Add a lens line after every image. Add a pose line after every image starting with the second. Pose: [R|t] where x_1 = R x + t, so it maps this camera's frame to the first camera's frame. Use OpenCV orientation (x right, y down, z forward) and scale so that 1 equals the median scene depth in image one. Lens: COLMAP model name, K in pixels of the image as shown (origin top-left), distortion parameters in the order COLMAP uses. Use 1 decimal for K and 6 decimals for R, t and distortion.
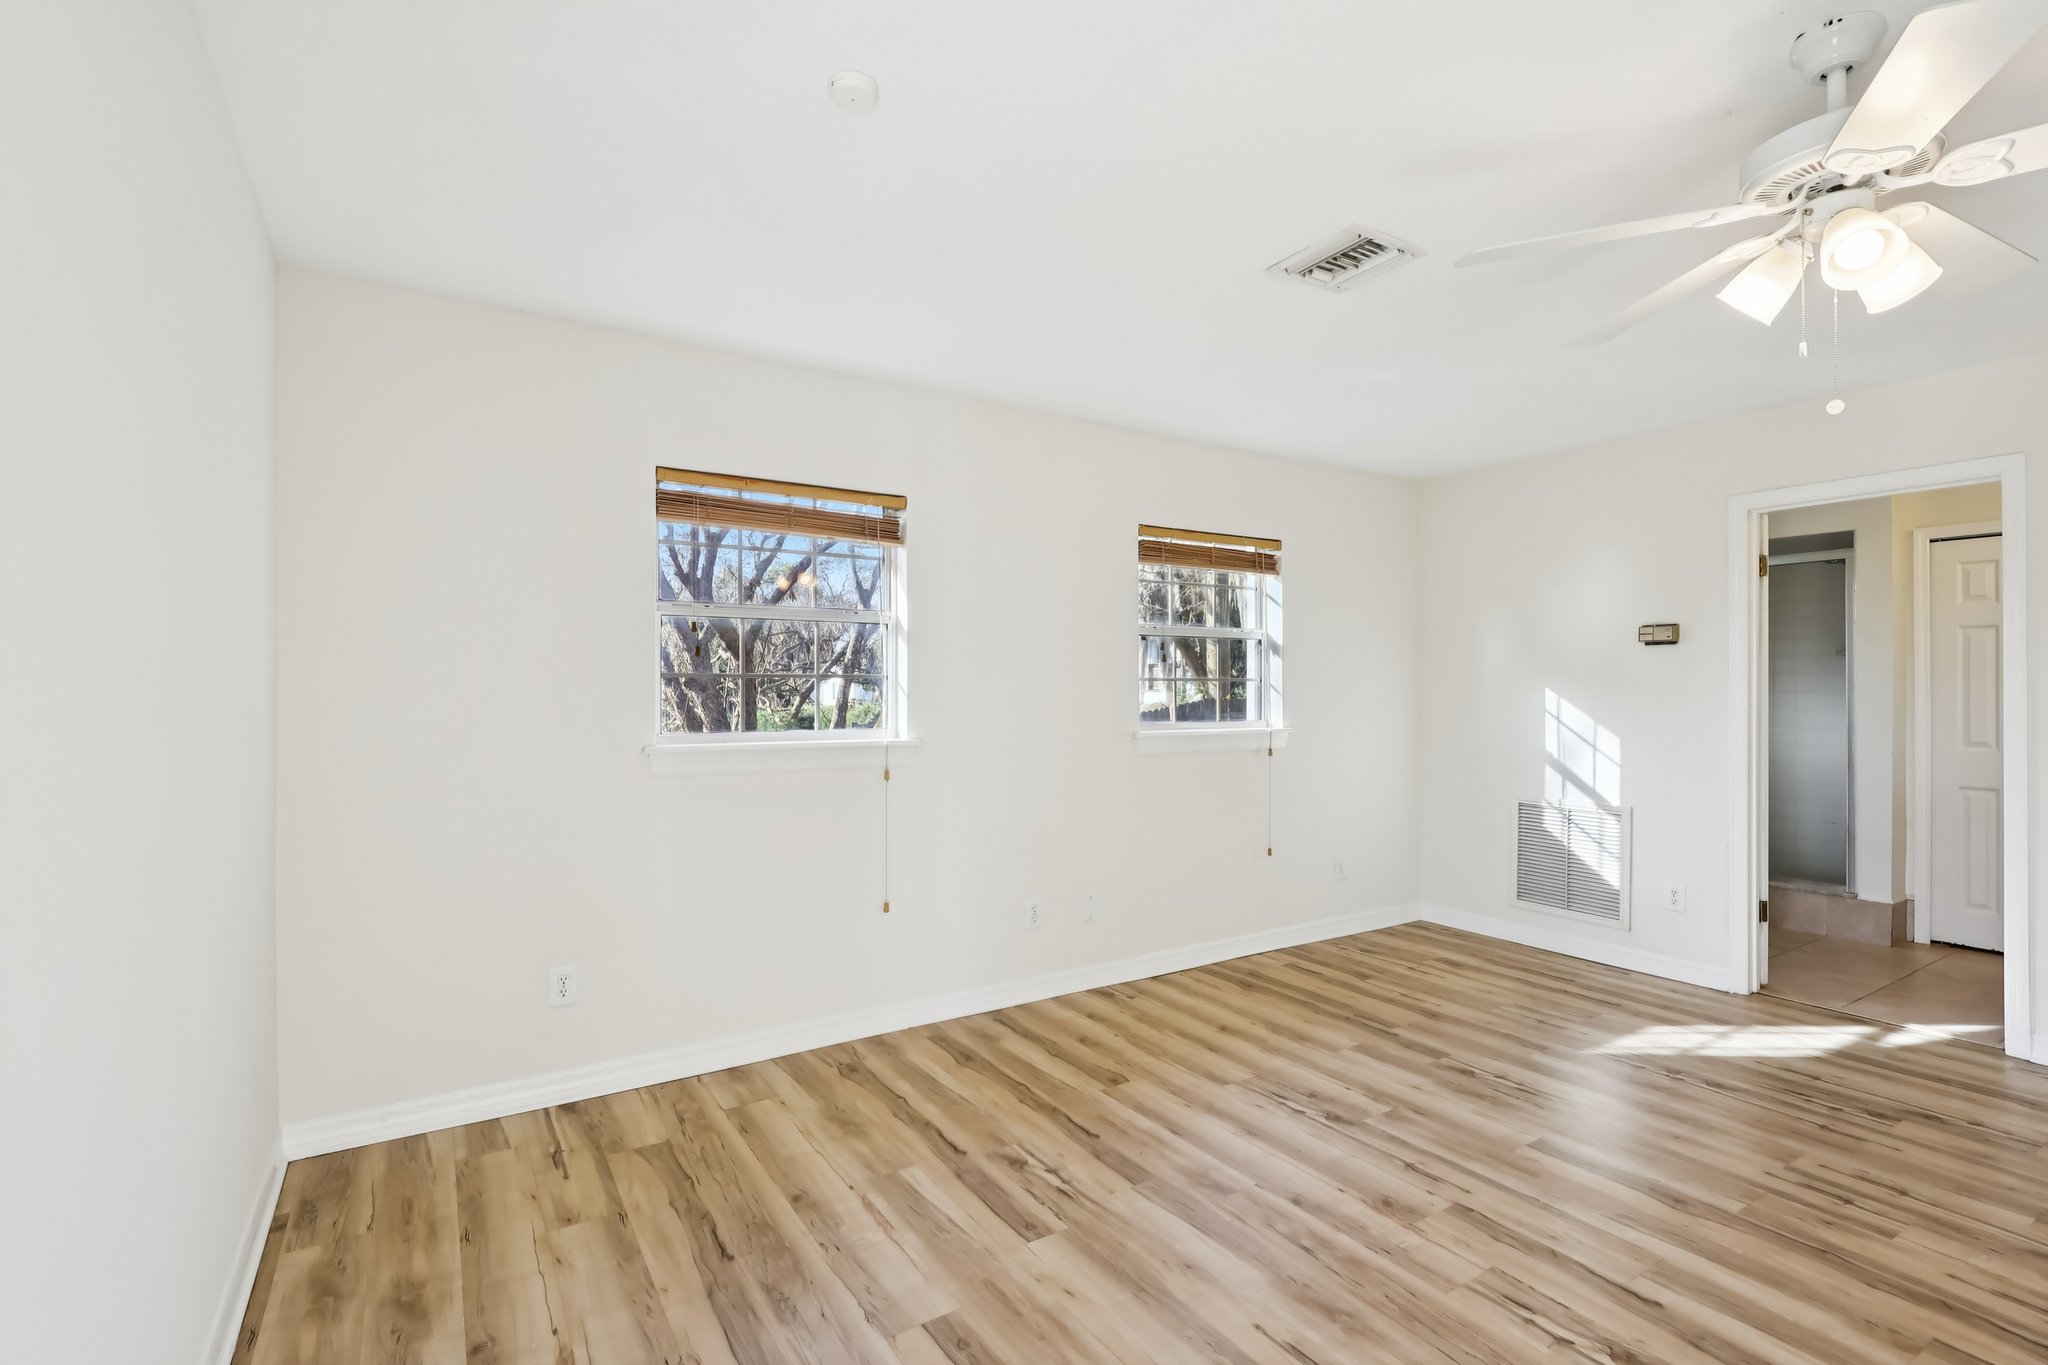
lens RADIAL K [[948.0, 0, 1033.8], [0, 948.0, 692.5], [0, 0, 1]] dist [-0.002097, 0.000408]
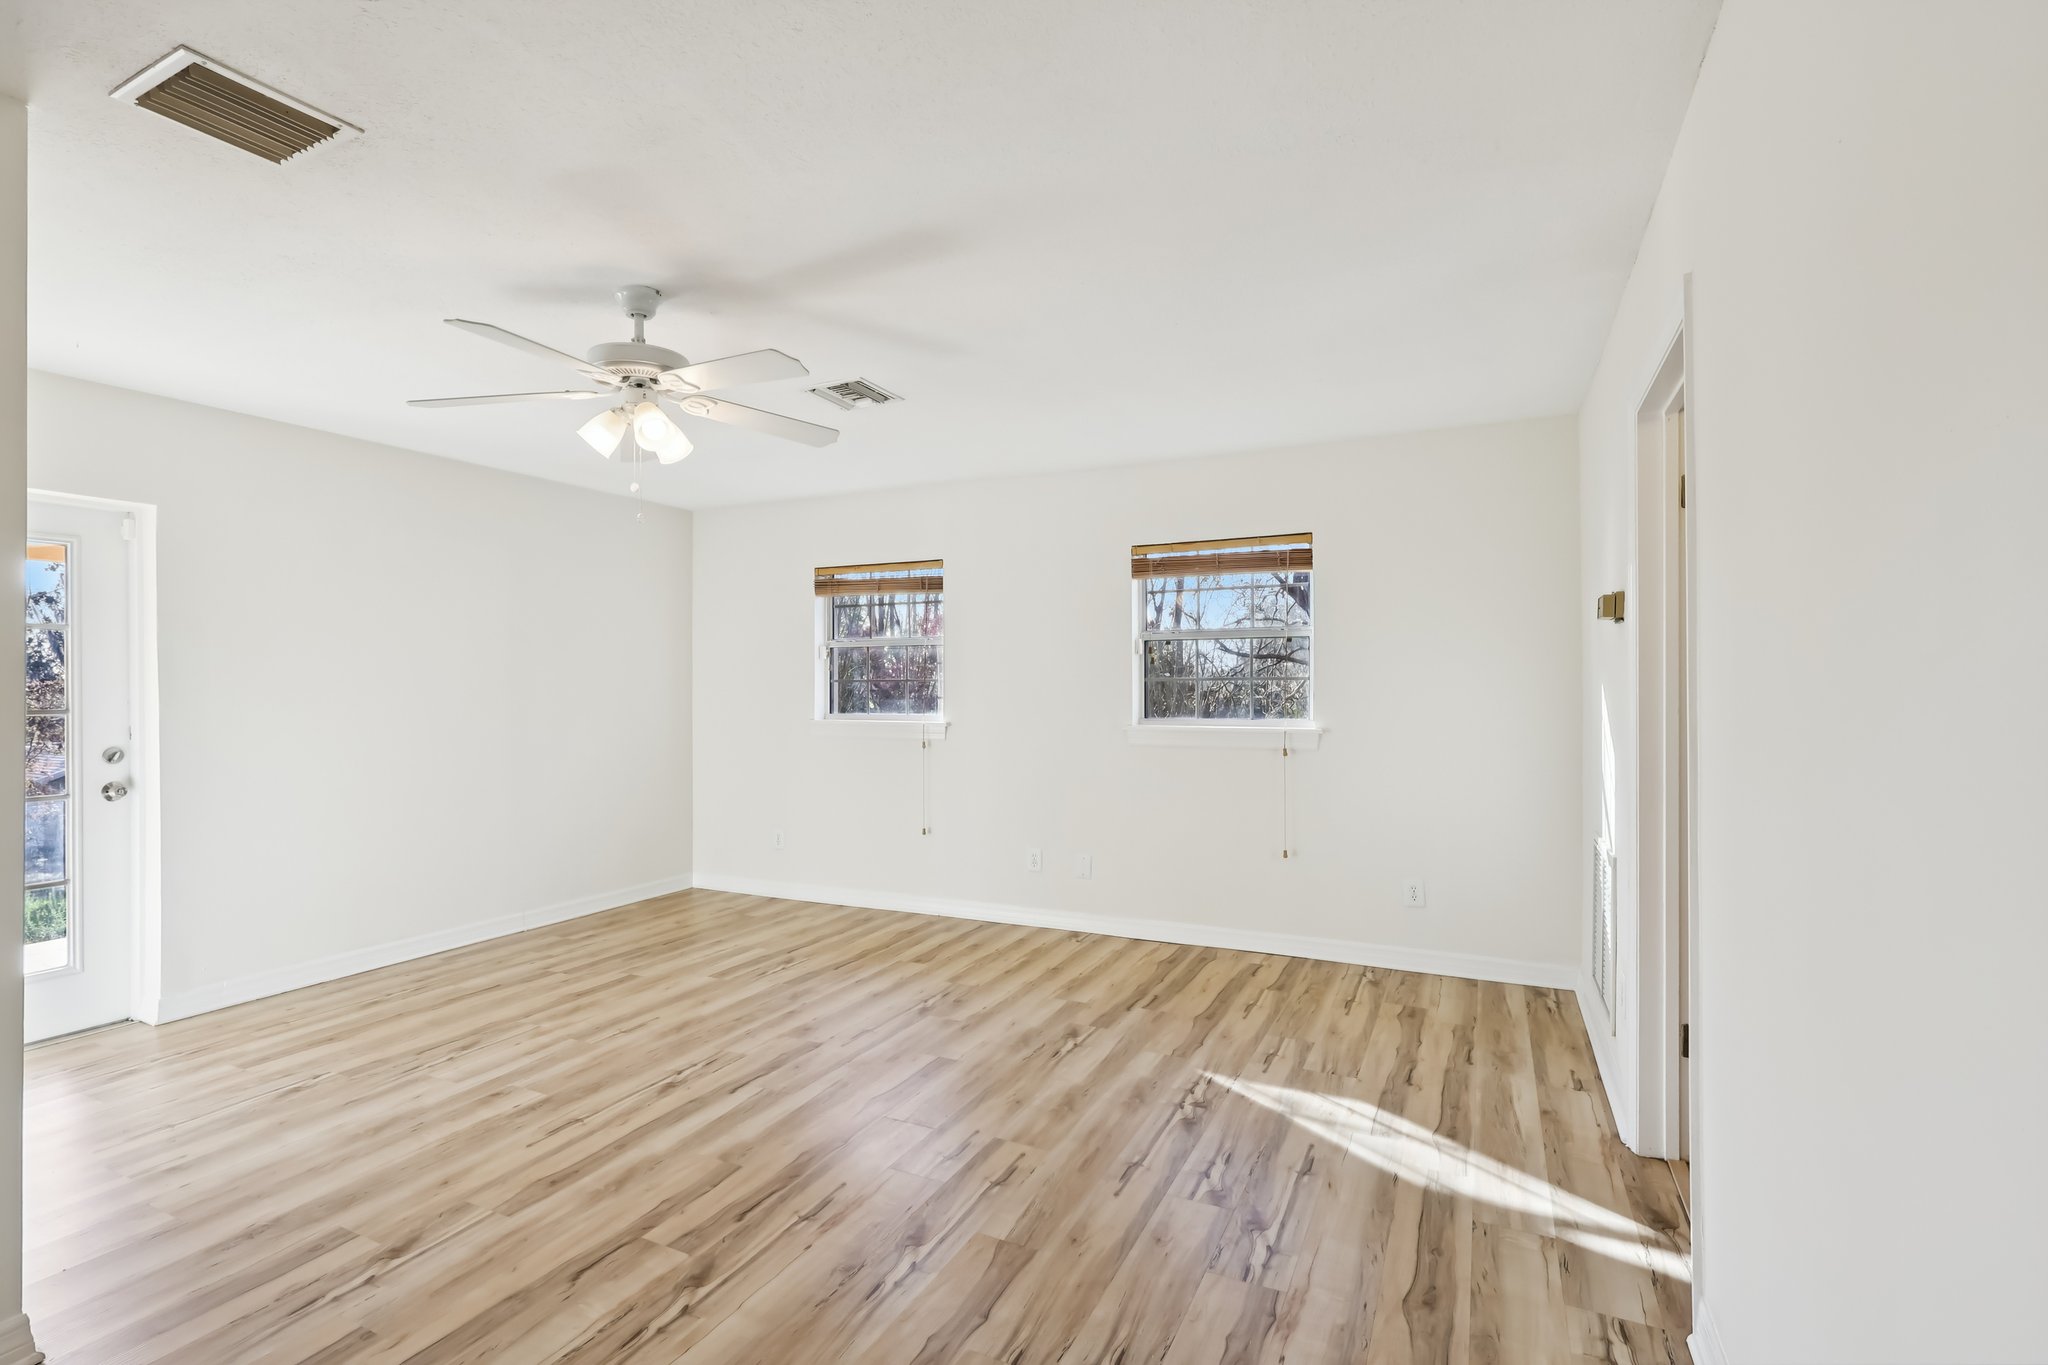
lens RADIAL K [[948.0, 0, 1022.8], [0, 948.0, 692.4], [0, 0, 1]] dist [-0.002097, 0.000408]
pose [[0.523579, 0.001429, -0.851976, 1.311025], [-0.001671, 0.999998, 0.000650, 0.001271], [0.851976, 0.001083, 0.523580, 0.358096]]
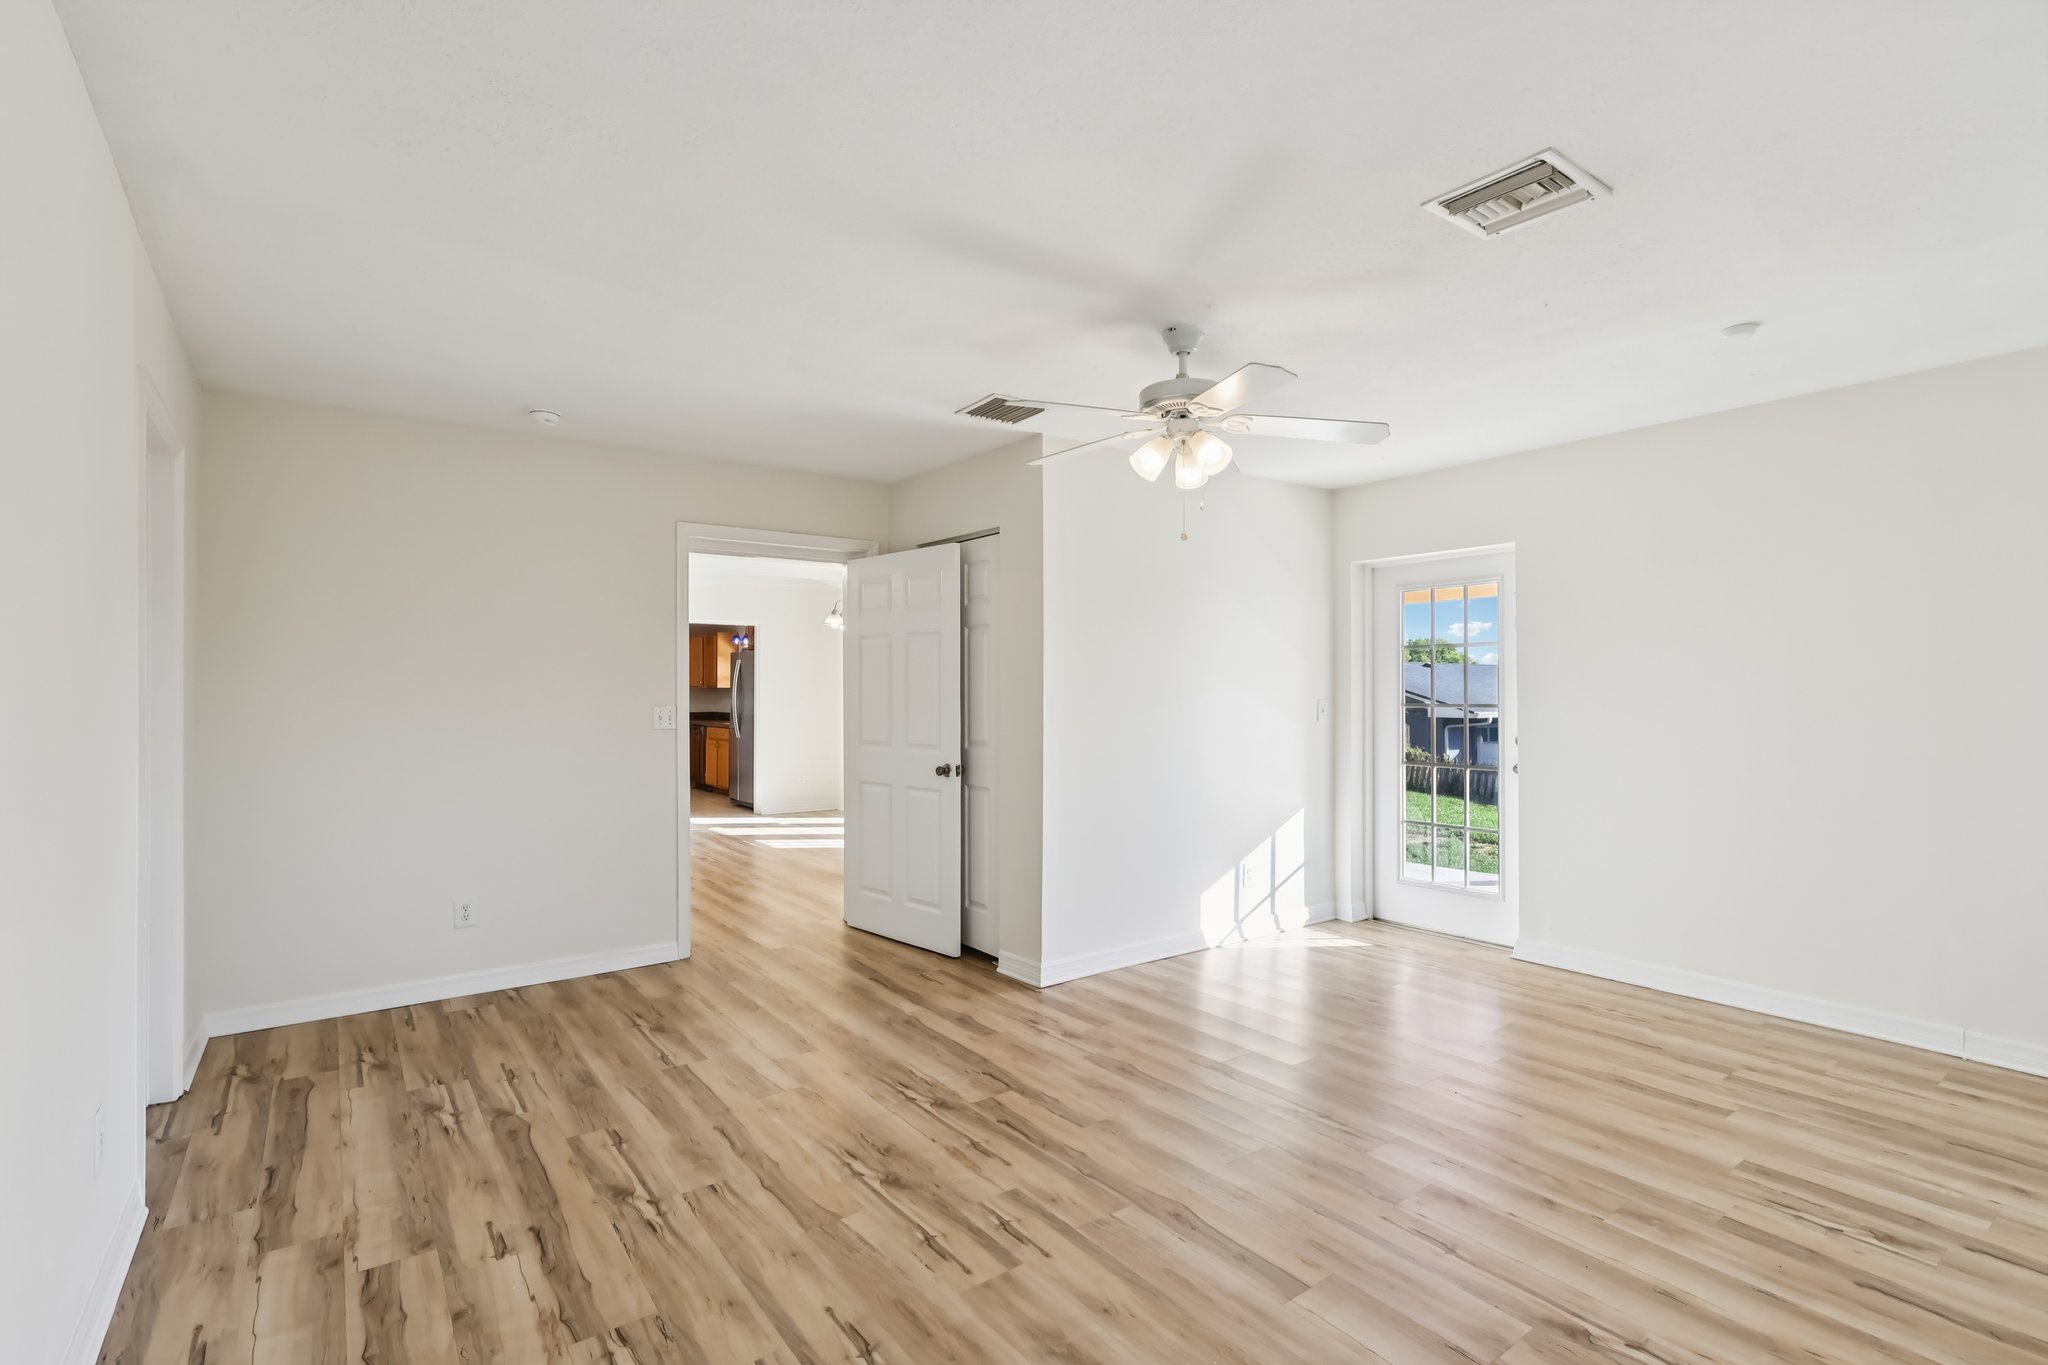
lens RADIAL K [[948.0, 0, 1033.2], [0, 948.0, 699.2], [0, 0, 1]] dist [-0.002097, 0.000408]
pose [[-0.997170, 0.001808, -0.075158, 0.645589], [0.000604, 0.999871, 0.016041, -0.009946], [0.075177, 0.015951, -0.997043, 1.402455]]
